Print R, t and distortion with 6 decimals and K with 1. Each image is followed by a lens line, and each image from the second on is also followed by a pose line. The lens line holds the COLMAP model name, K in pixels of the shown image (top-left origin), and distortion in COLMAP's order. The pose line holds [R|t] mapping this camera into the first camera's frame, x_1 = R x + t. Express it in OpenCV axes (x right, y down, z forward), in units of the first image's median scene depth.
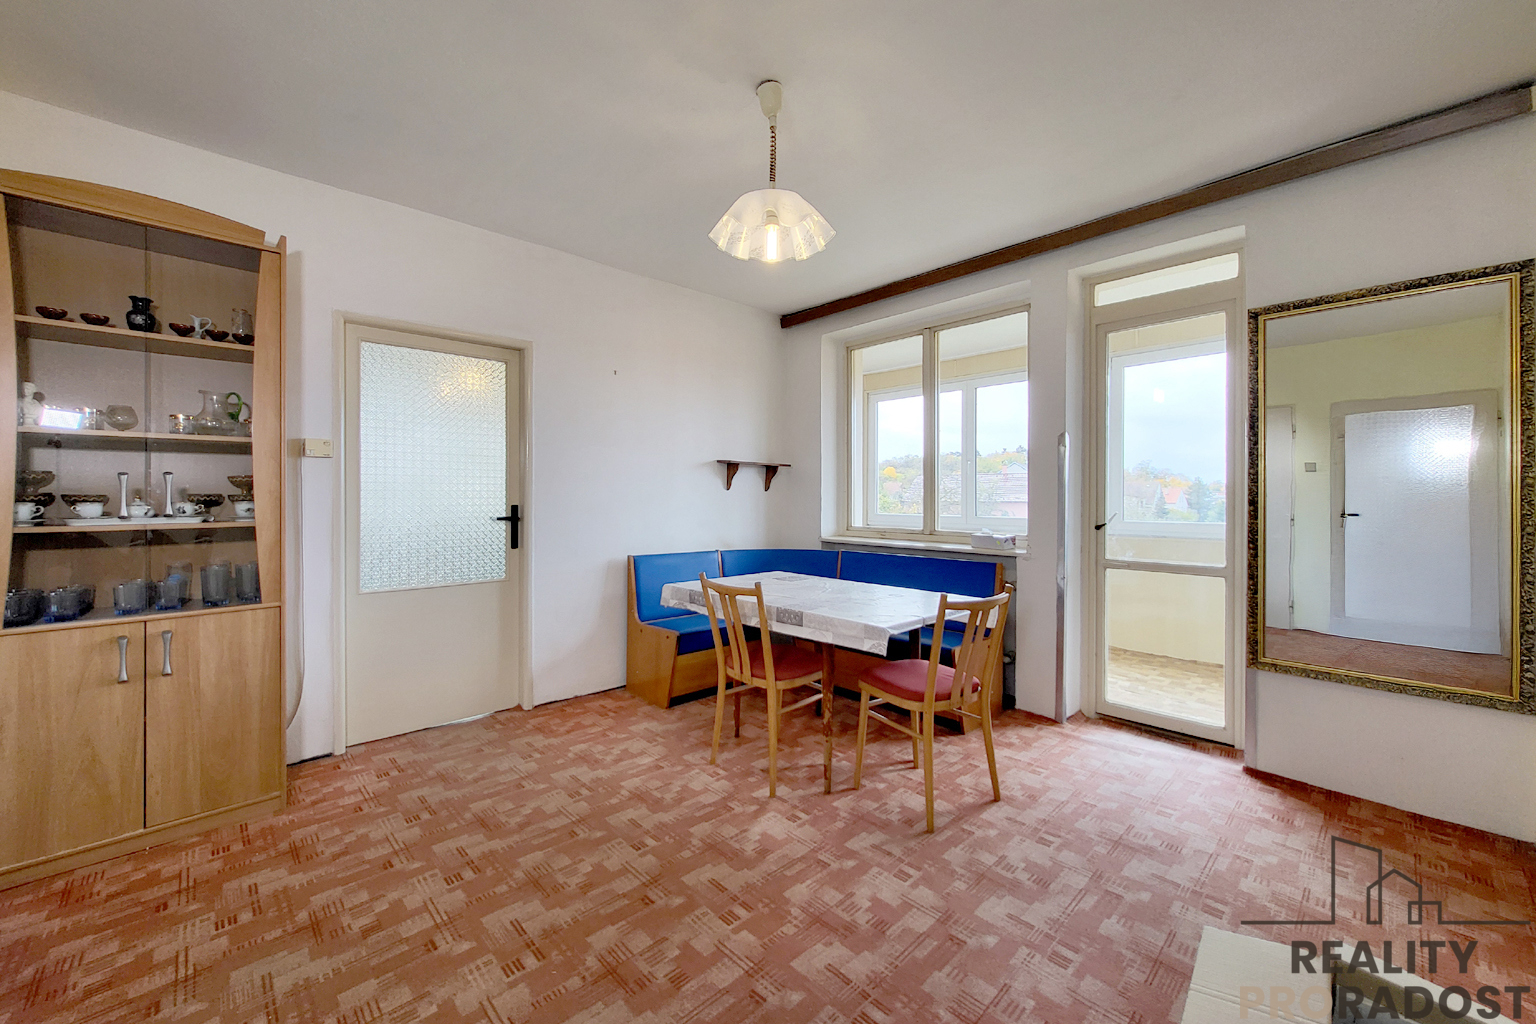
lens RADIAL K [[608.2, 0, 766.5], [0, 608.2, 497.3], [0, 0, 1]] dist [0.003653, -0.000026]
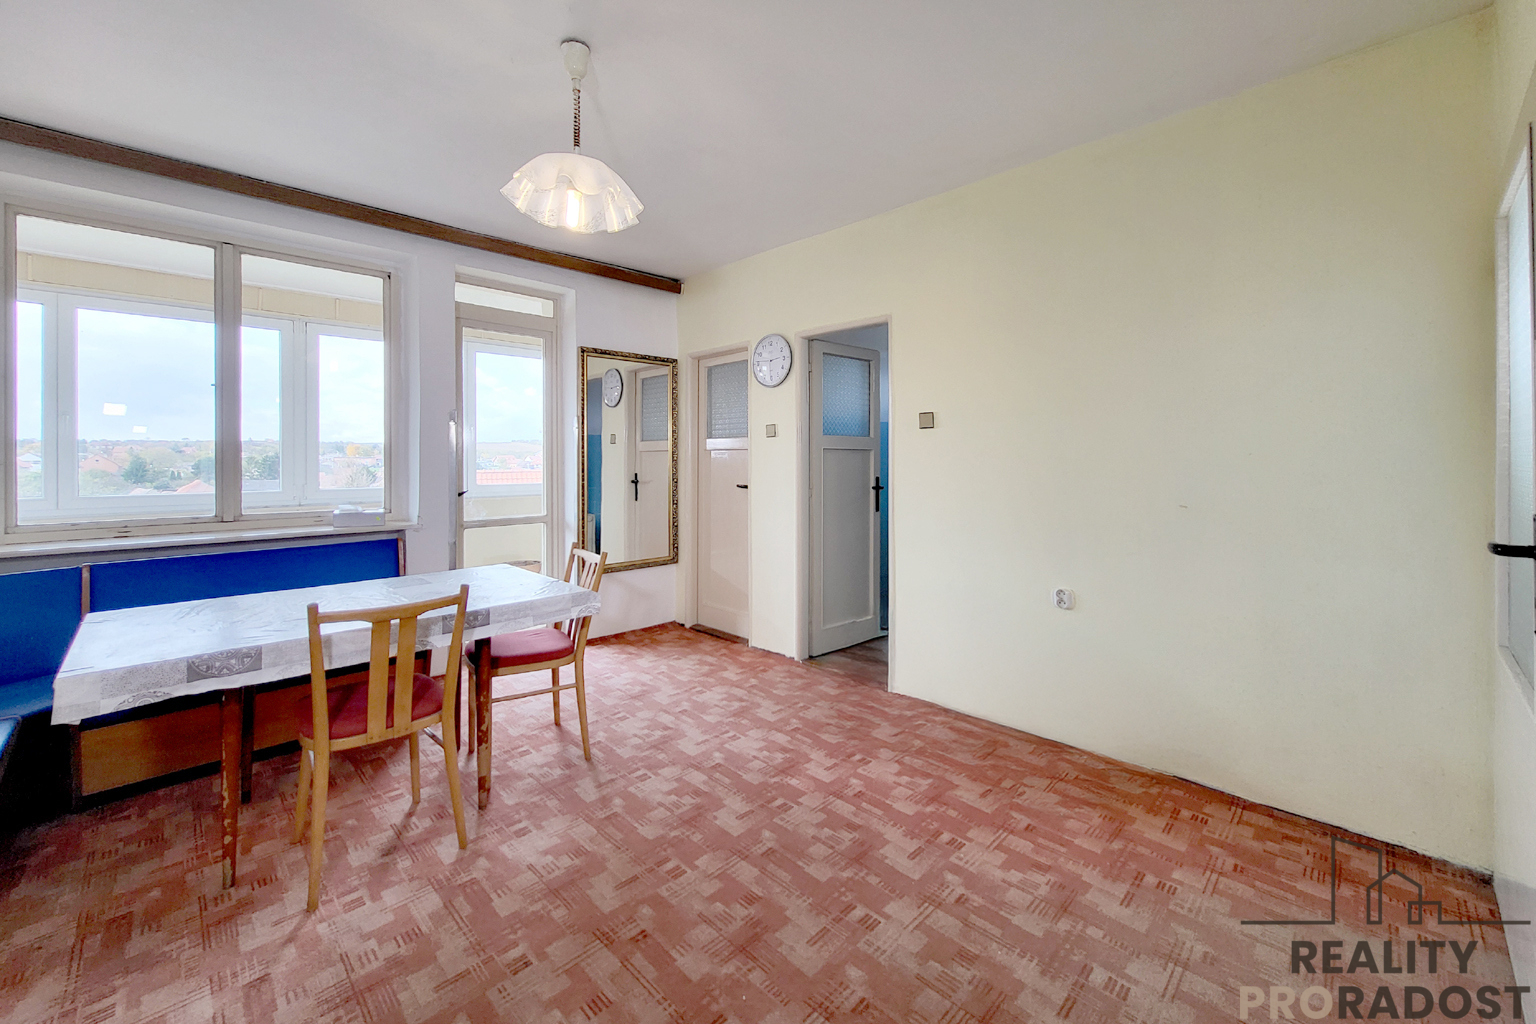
lens RADIAL K [[608.2, 0, 736.7], [0, 608.2, 463.8], [0, 0, 1]] dist [0.003653, -0.000026]
pose [[-0.003989, -0.010478, 0.999937, -0.795683], [0.000409, 0.999945, 0.010480, -0.026506], [-0.999992, 0.000451, -0.003984, 0.637237]]
